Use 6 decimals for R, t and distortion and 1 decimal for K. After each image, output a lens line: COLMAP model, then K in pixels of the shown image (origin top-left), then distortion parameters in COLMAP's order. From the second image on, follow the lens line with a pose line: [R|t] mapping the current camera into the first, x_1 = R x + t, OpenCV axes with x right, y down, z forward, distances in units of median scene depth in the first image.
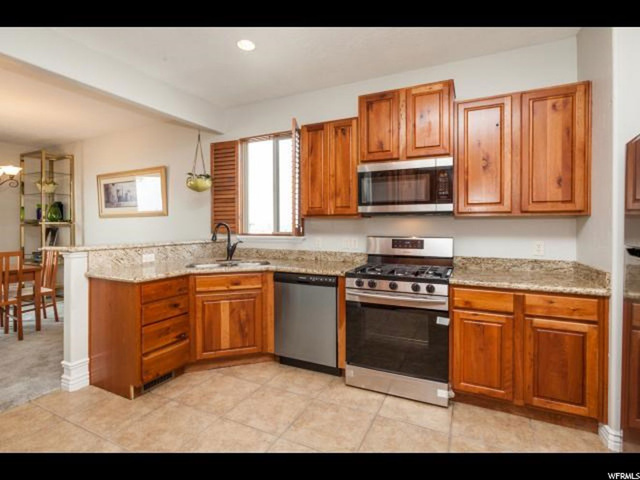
lens RADIAL K [[305.8, 0, 332.7], [0, 305.8, 224.6], [0, 0, 1]] dist [-0.003808, -0.000326]
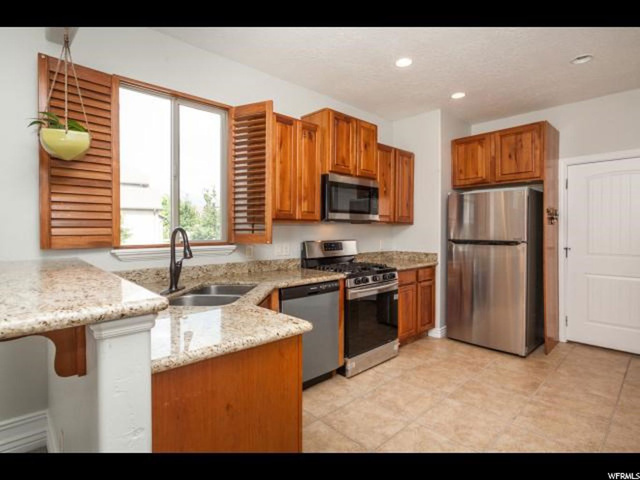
lens RADIAL K [[328.0, 0, 318.4], [0, 328.0, 230.4], [0, 0, 1]] dist [0.002298, 0.000115]
pose [[0.388545, -0.003875, 0.921422, -1.054453], [-0.001959, 0.999985, 0.005031, -0.004584], [-0.921428, -0.003760, 0.388531, 0.639749]]
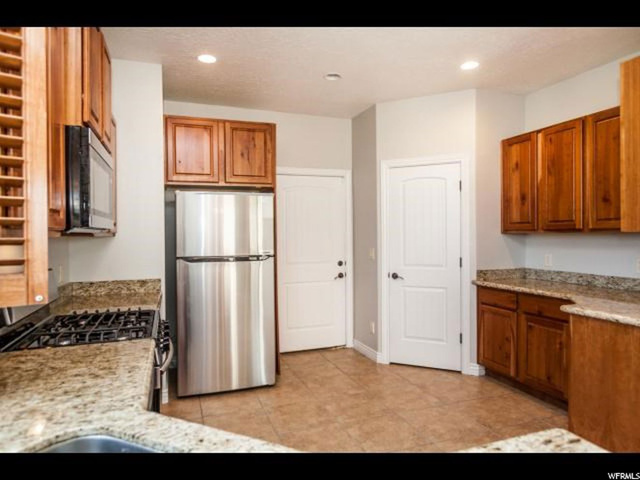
lens RADIAL K [[403.4, 0, 319.4], [0, 403.4, 239.1], [0, 0, 1]] dist [-0.009055, -0.000111]
pose [[-0.701387, -0.003483, 0.712772, -0.656245], [0.005820, 0.999927, 0.010614, -0.027503], [-0.712757, 0.011592, -0.701316, 1.281937]]
